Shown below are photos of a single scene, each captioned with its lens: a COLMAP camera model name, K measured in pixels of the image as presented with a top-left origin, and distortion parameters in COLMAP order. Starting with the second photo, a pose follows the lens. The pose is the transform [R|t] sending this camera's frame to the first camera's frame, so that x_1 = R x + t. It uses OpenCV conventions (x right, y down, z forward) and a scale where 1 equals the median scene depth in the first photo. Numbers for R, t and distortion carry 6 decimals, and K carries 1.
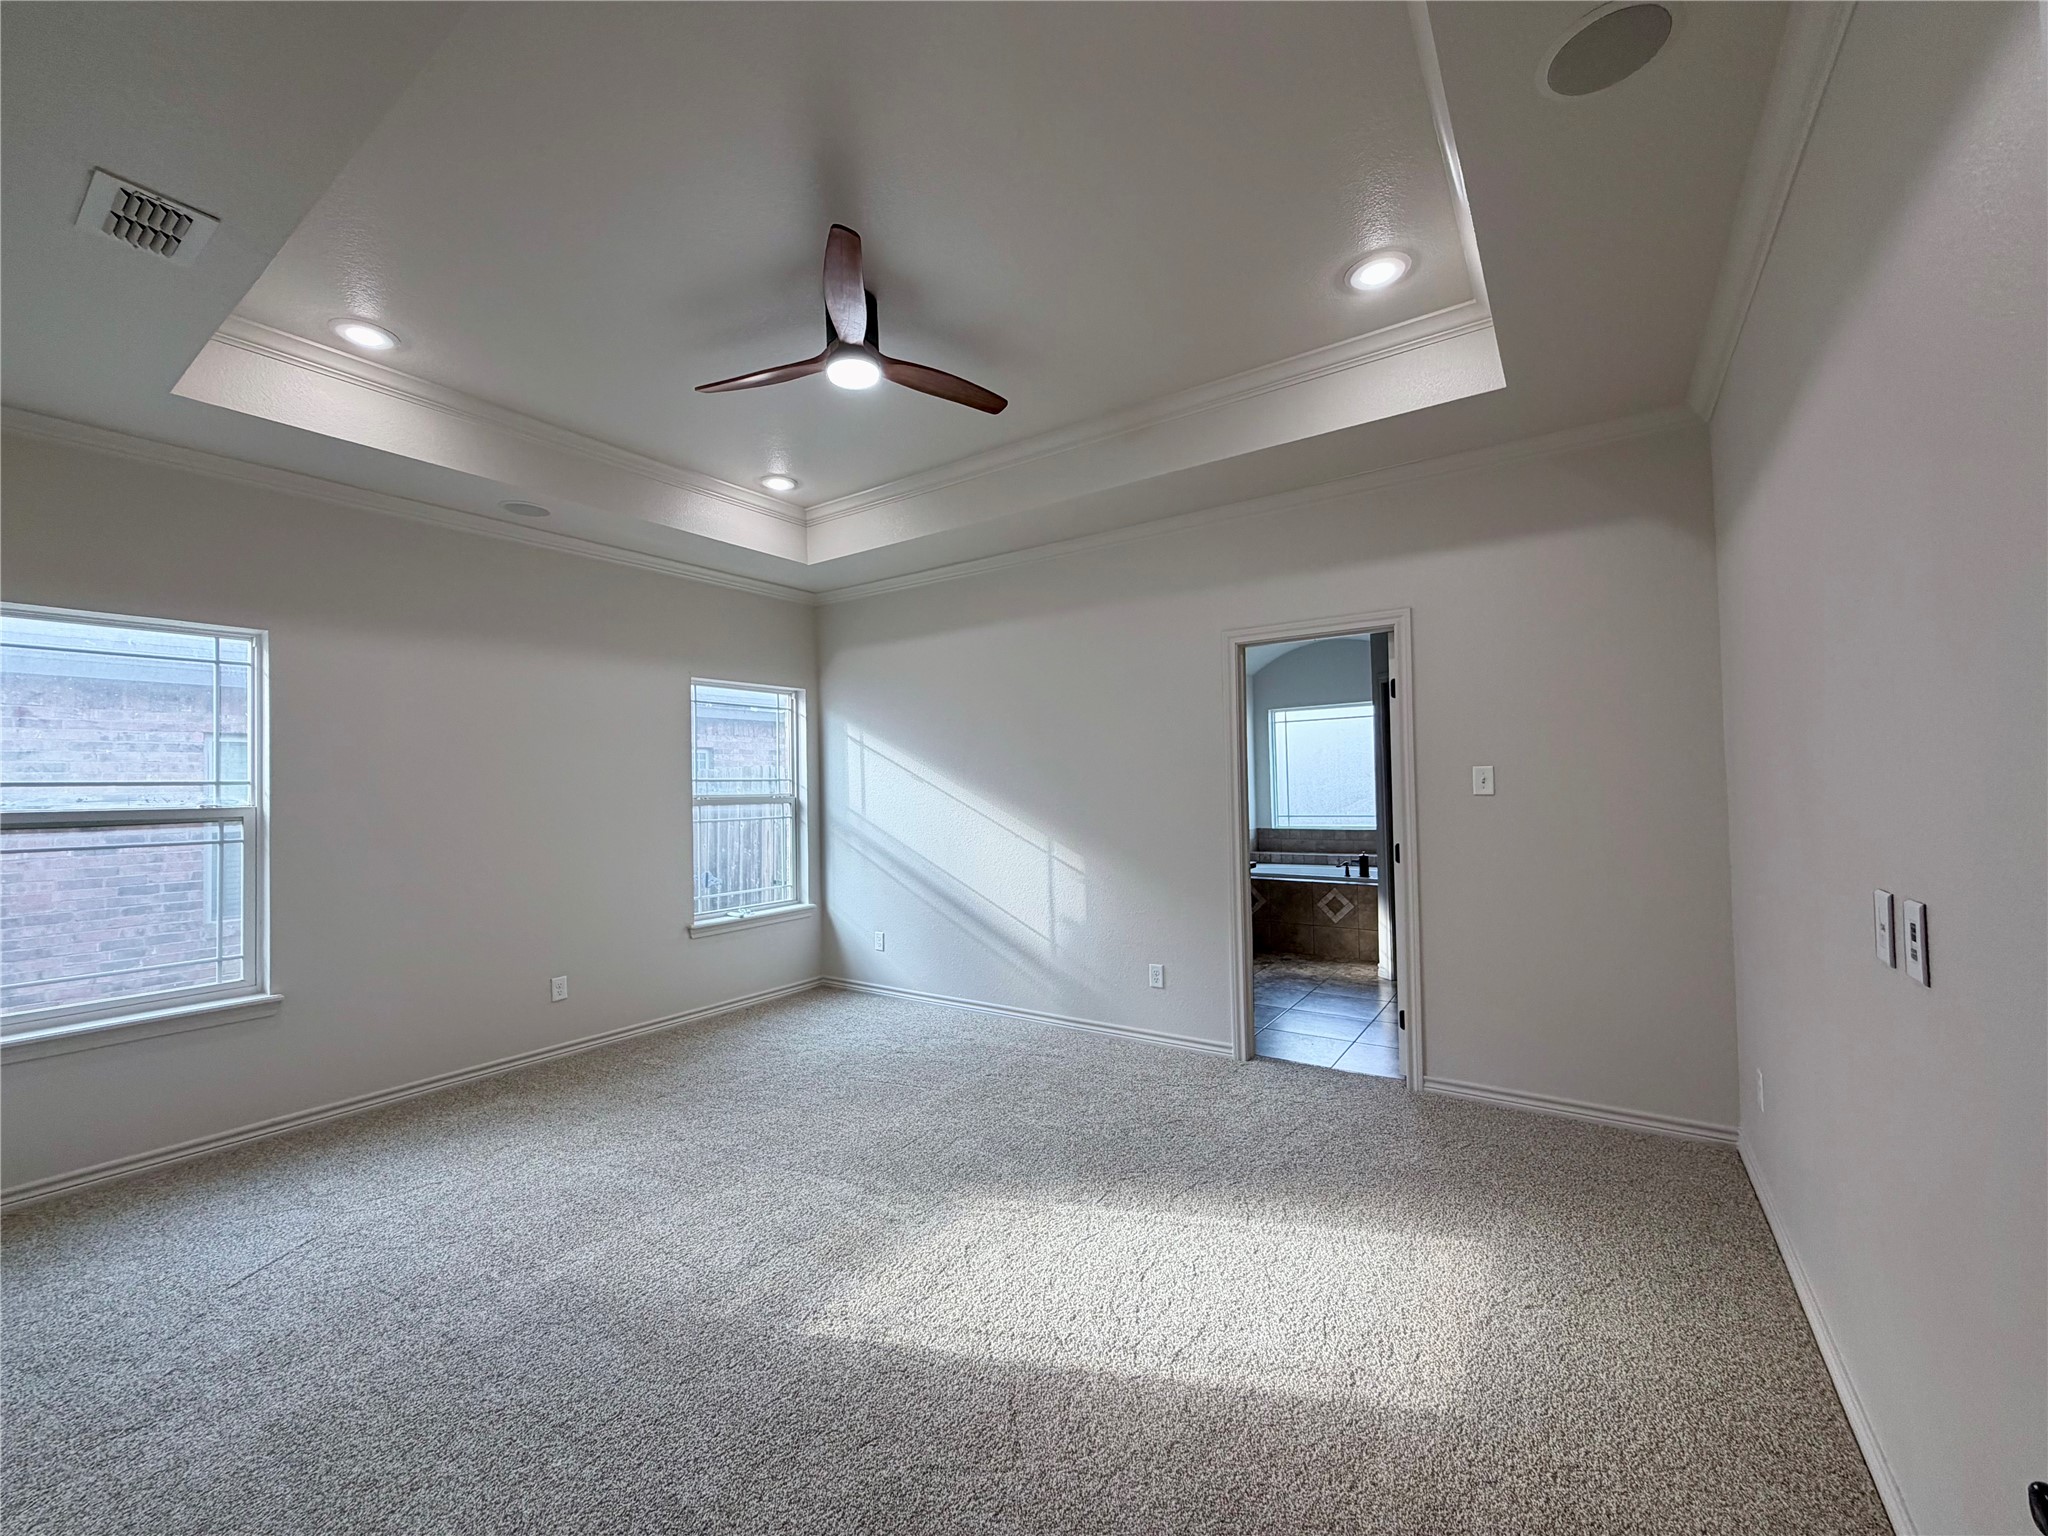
lens RADIAL K [[819.4, 0, 1030.9], [0, 819.4, 770.3], [0, 0, 1]] dist [0.001823, 0.000154]
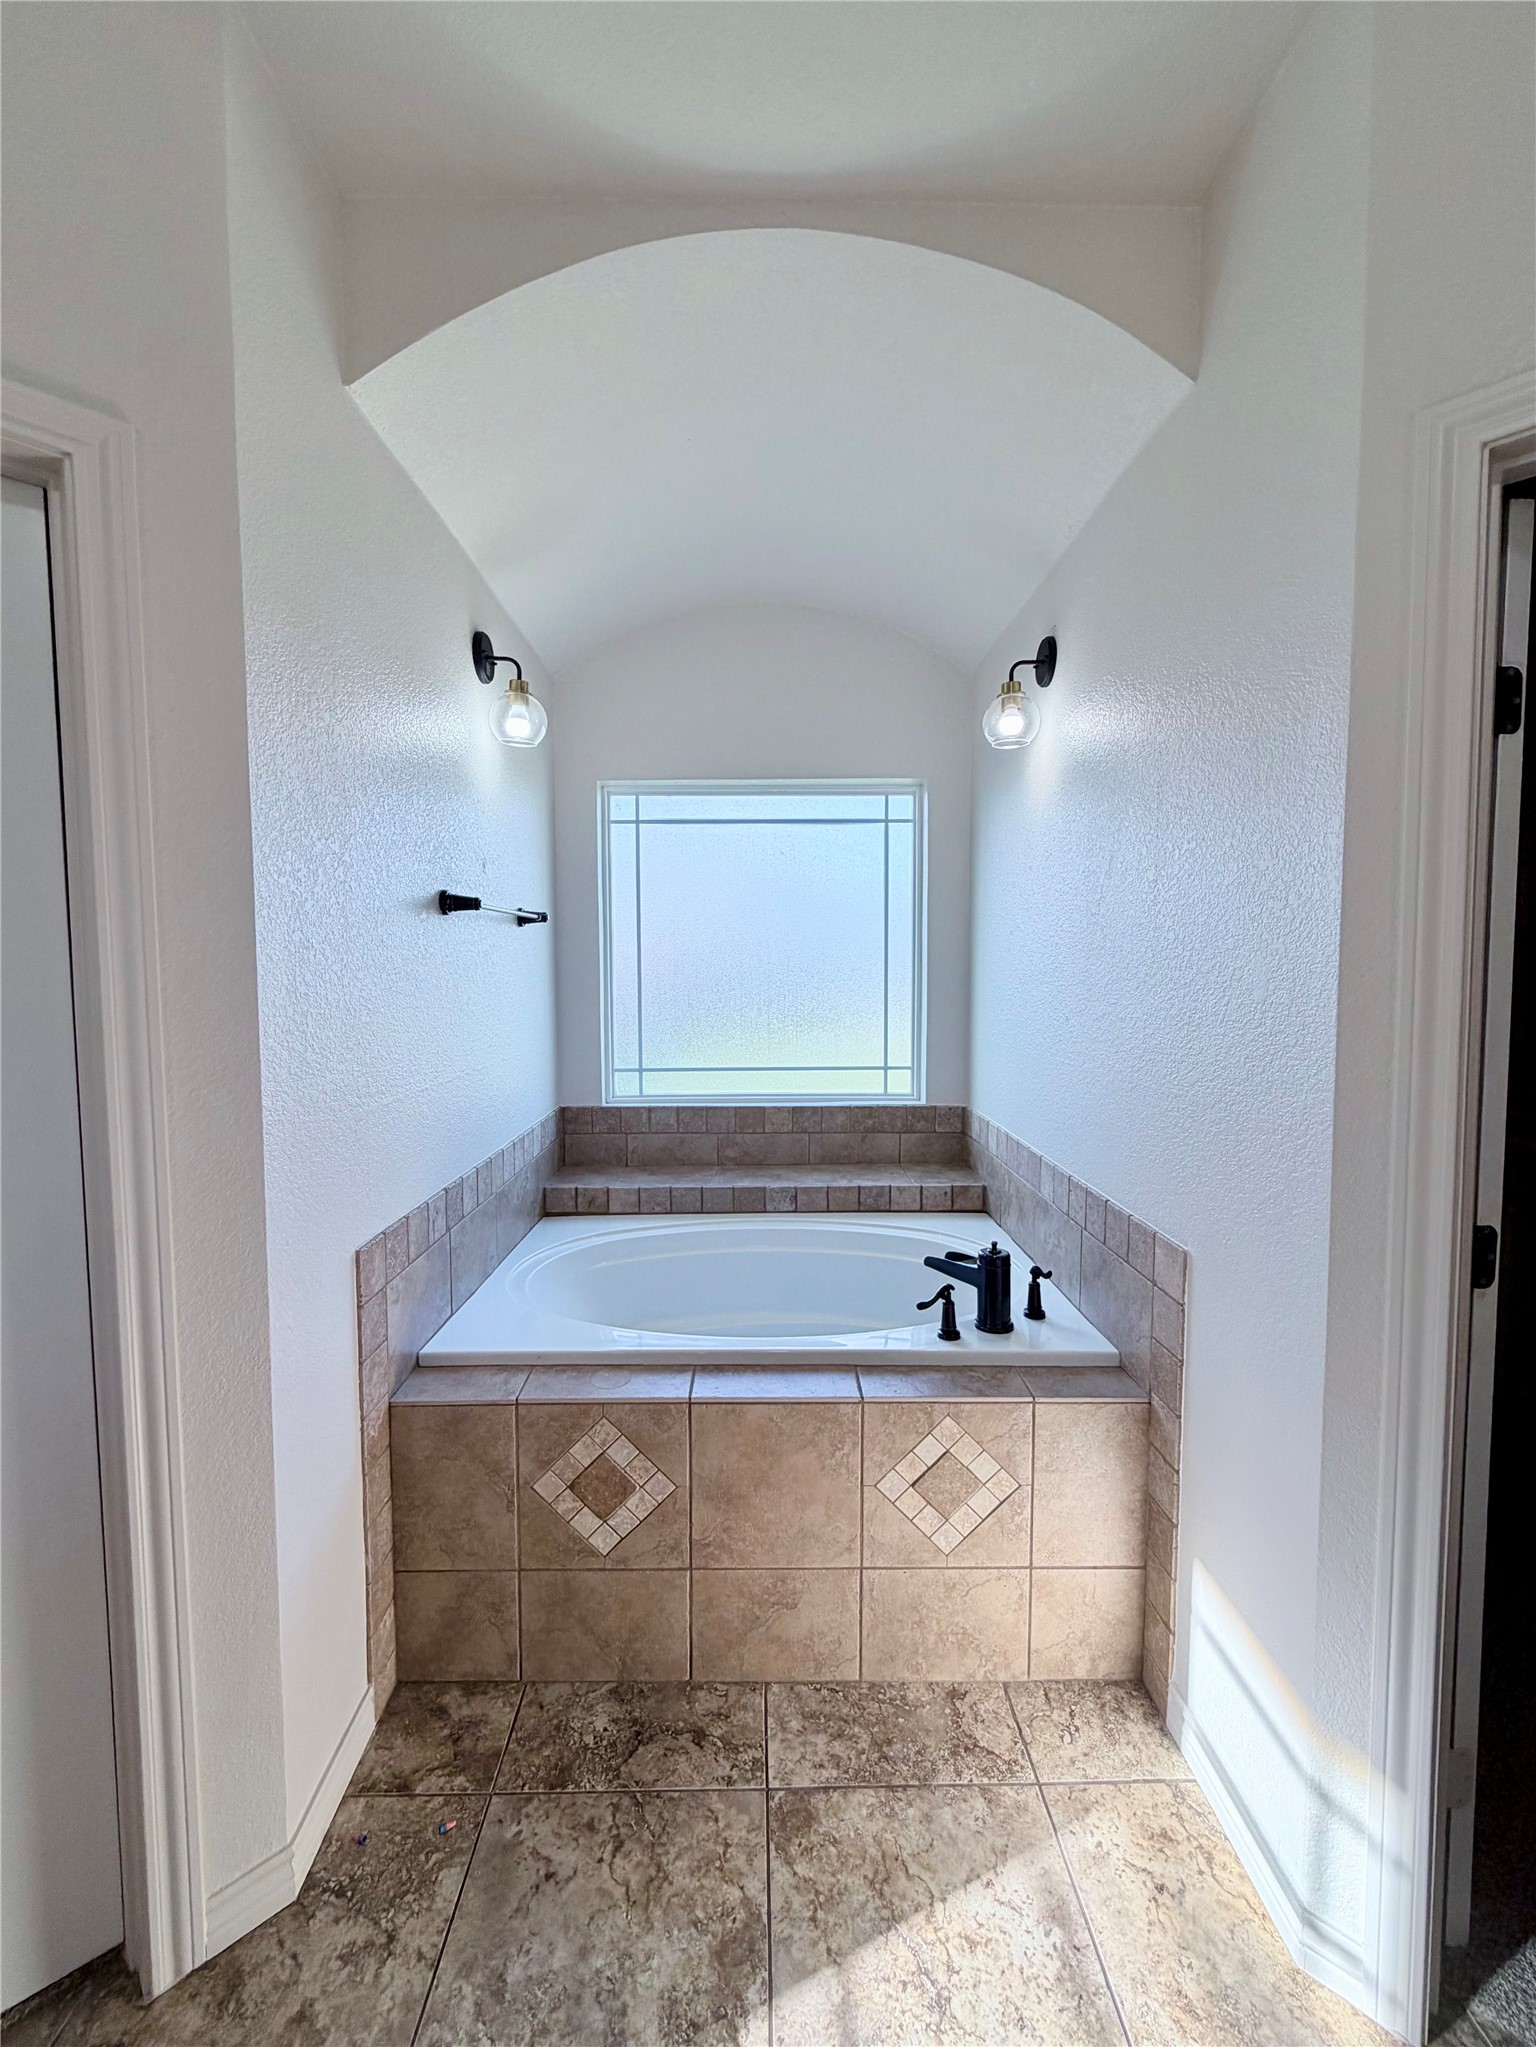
lens RADIAL K [[819.0, 0, 764.7], [0, 819.0, 1005.8], [0, 0, 1]] dist [0.001823, 0.000154]
pose [[0.812137, -0.006035, 0.583436, 0.162888], [-0.034482, 0.997702, 0.058319, 0.001779], [-0.582447, -0.067481, 0.810063, 0.773243]]
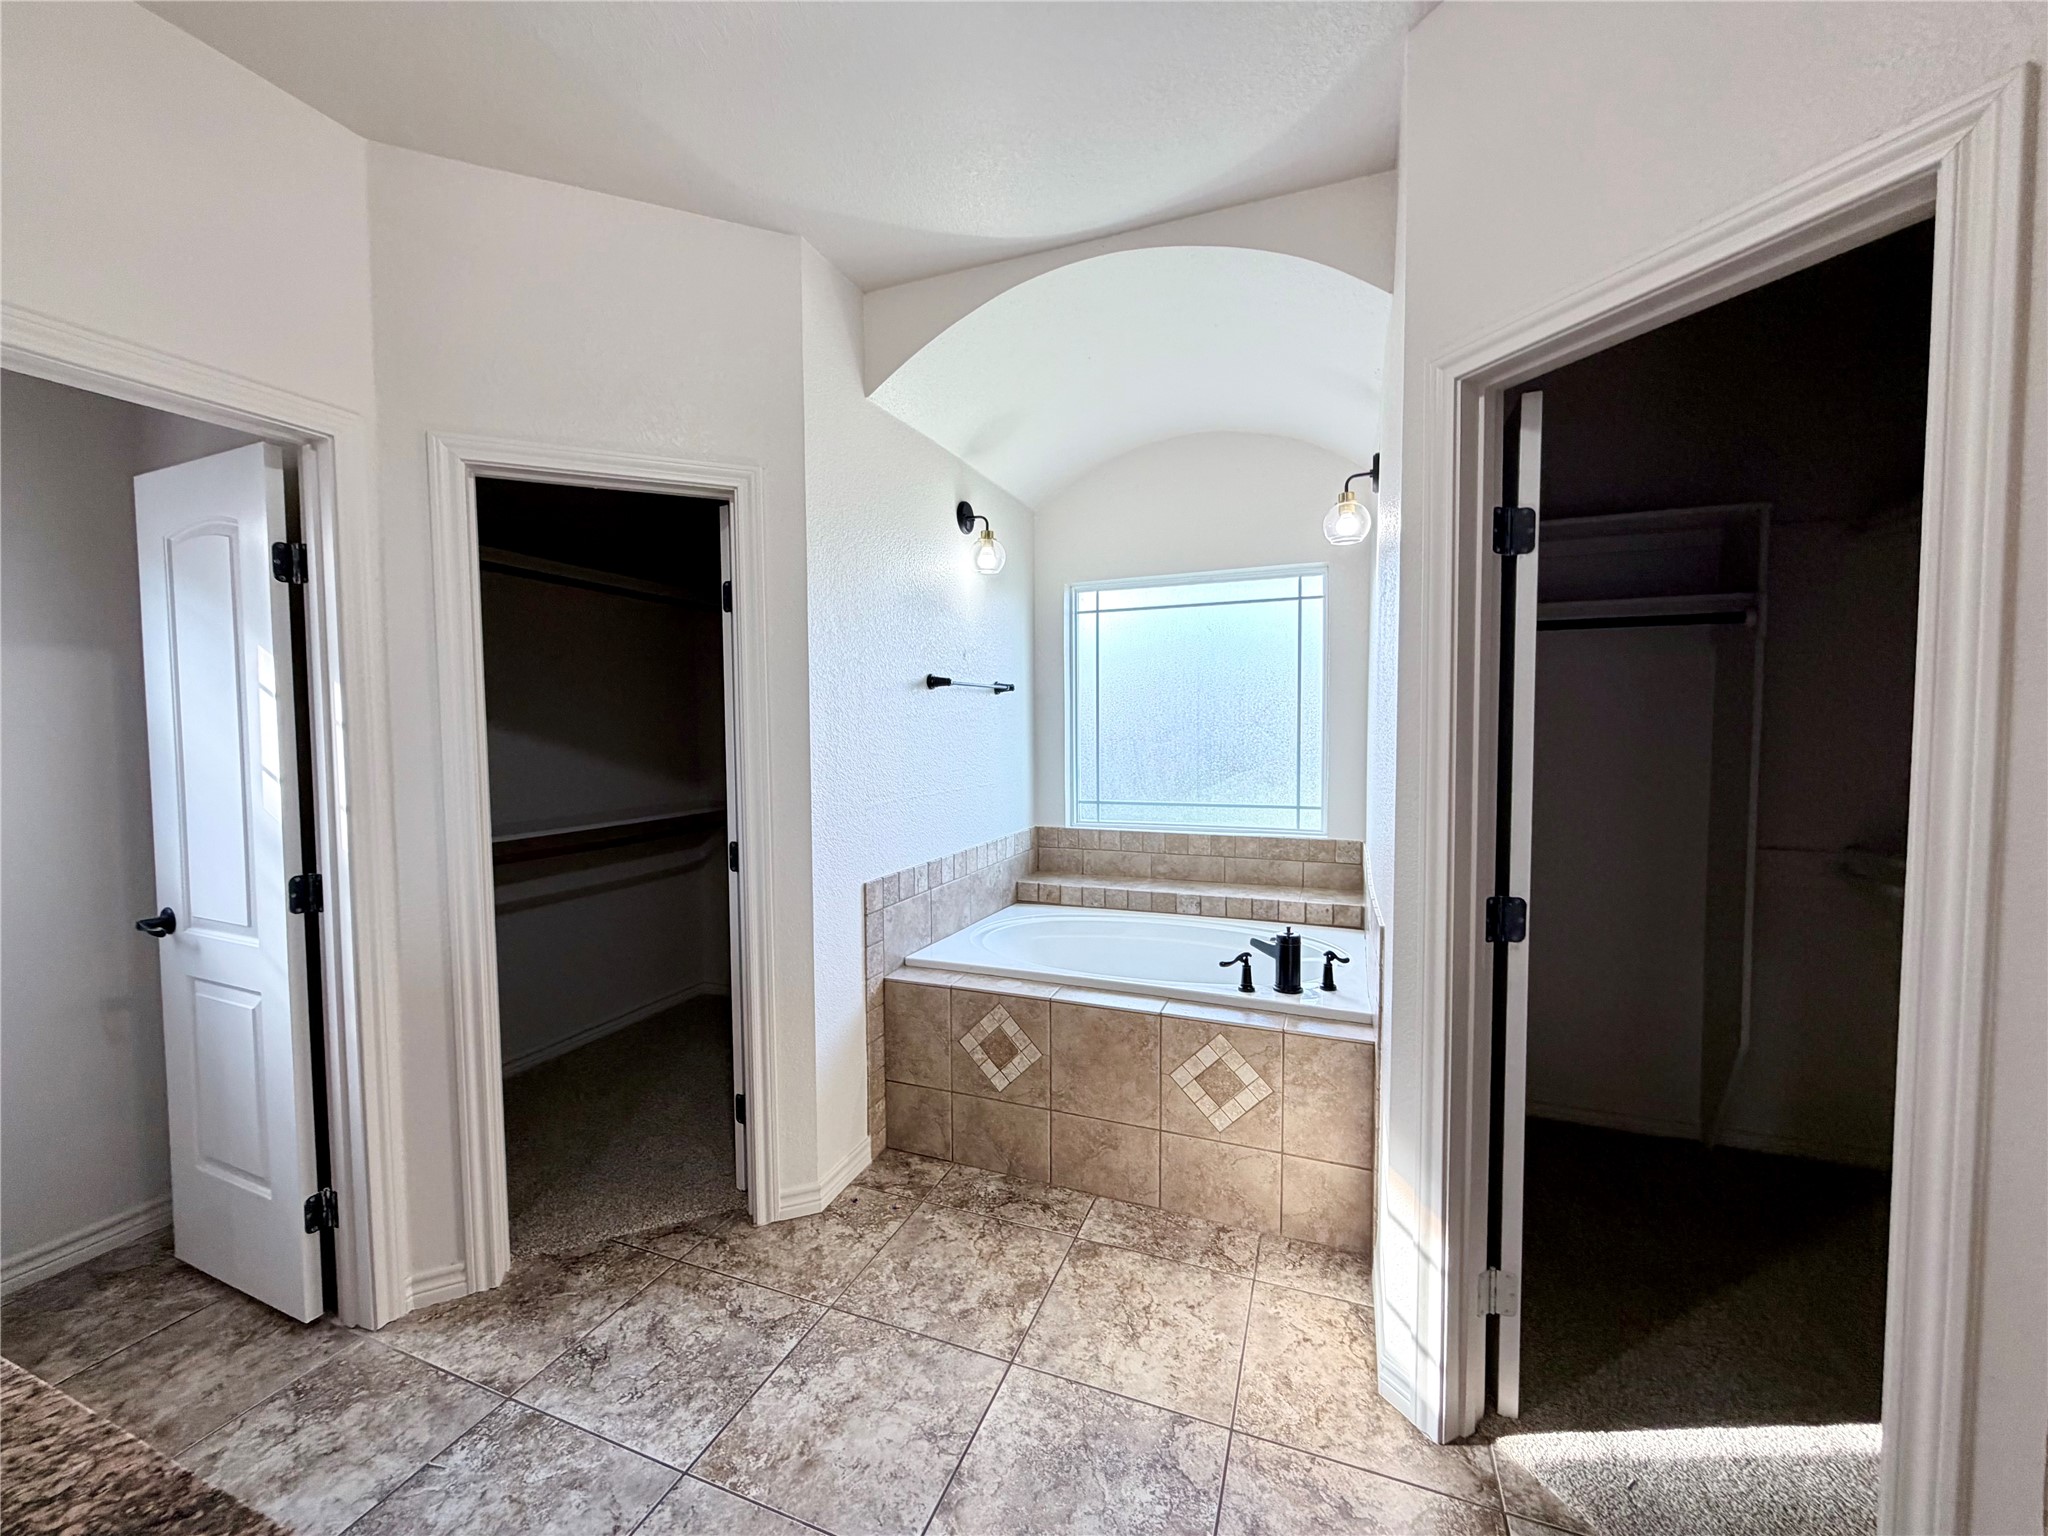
lens RADIAL K [[819.4, 0, 1031.1], [0, 819.4, 753.1], [0, 0, 1]] dist [0.001823, 0.000154]
pose [[0.972766, 0.009974, 0.231575, 0.187733], [-0.023371, 0.998203, 0.055179, -0.000402], [-0.230608, -0.059088, 0.971251, 0.622291]]
